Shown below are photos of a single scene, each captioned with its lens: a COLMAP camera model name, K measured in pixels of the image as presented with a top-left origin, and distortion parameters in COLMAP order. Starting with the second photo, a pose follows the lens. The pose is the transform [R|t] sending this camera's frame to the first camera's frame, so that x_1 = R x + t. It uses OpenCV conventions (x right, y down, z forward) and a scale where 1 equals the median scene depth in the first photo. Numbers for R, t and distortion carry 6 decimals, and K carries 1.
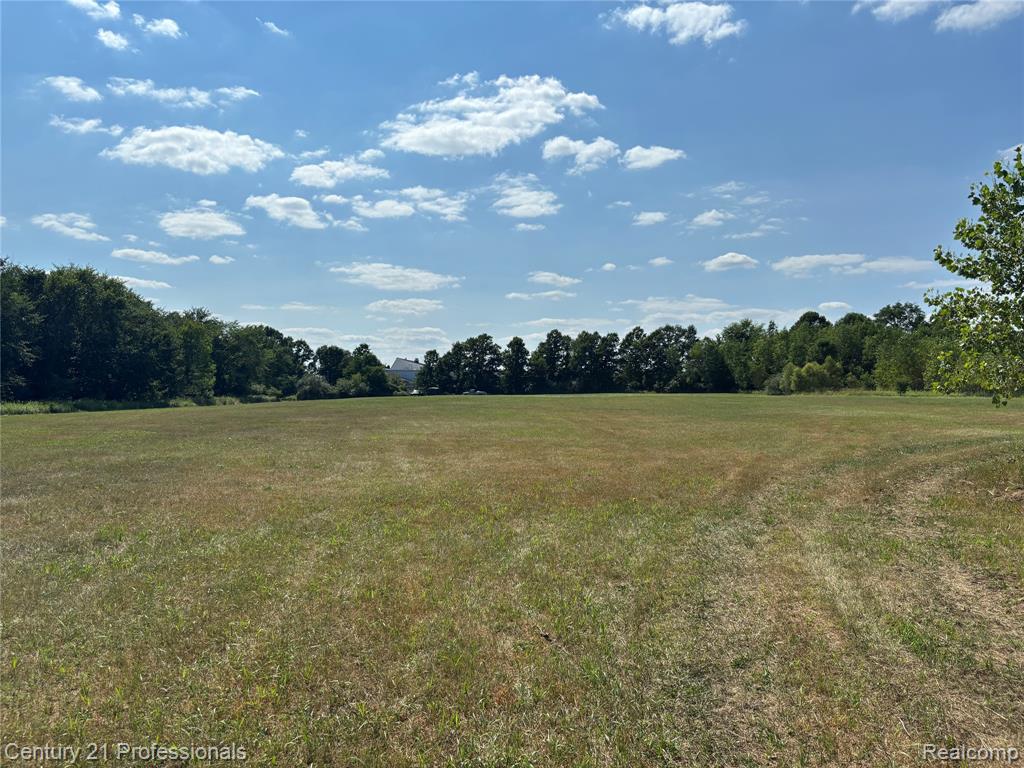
lens RADIAL K [[772.7, 0, 516.0], [0, 772.7, 376.7], [0, 0, 1]] dist [0.026660, -0.042529]
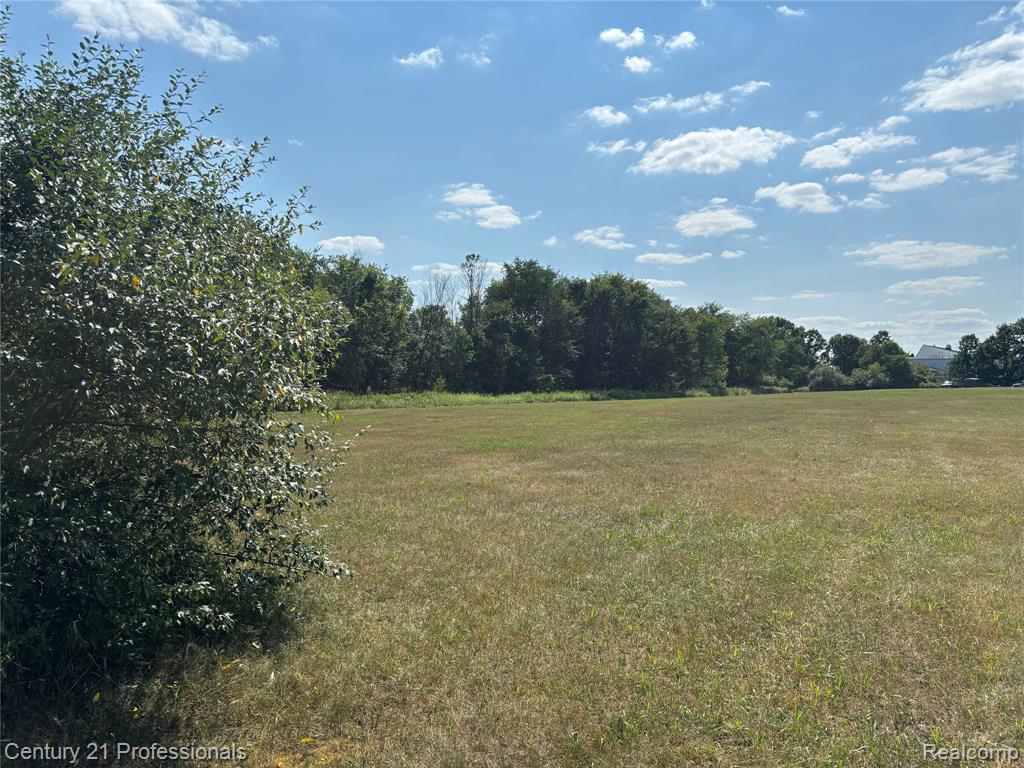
lens RADIAL K [[772.7, 0, 515.4], [0, 772.7, 379.2], [0, 0, 1]] dist [0.026660, -0.042529]
pose [[0.804382, -0.001221, -0.594111, -0.002056], [0.009932, 0.999886, 0.011392, 0.000188], [0.594029, -0.015064, 0.804303, 0.000091]]
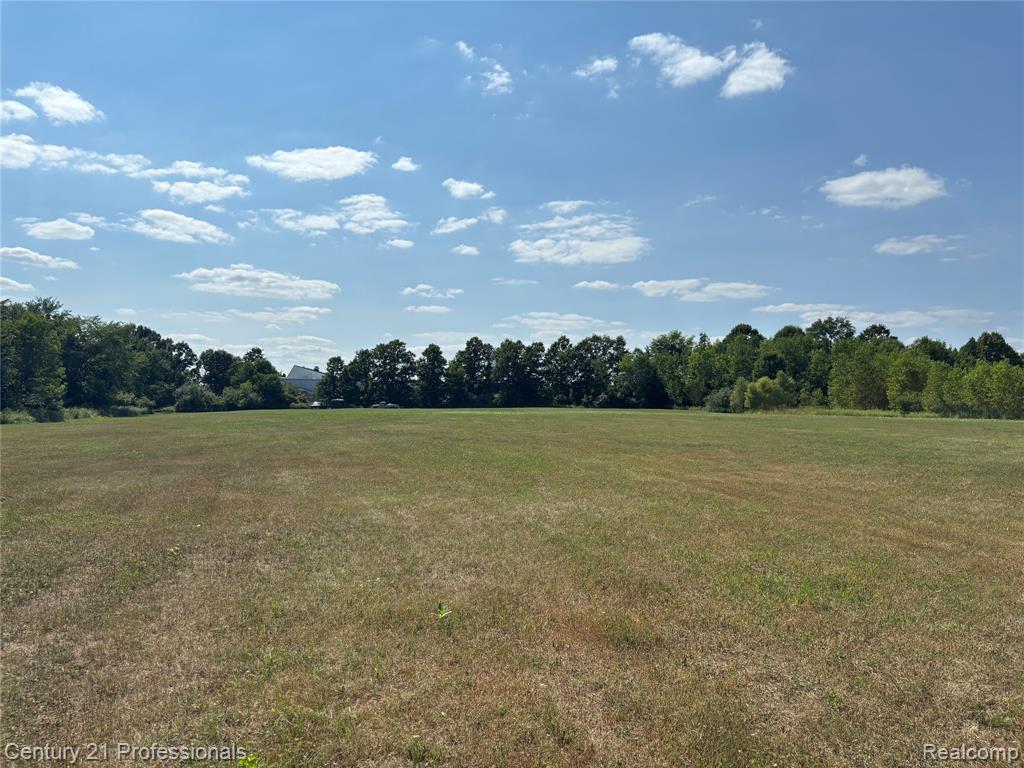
lens RADIAL K [[772.7, 0, 514.6], [0, 772.7, 388.2], [0, 0, 1]] dist [0.026660, -0.042529]
pose [[0.992033, 0.013926, 0.125208, -0.020870], [-0.013862, 0.999903, -0.001384, -0.000150], [-0.125215, -0.000362, 0.992130, 0.119926]]
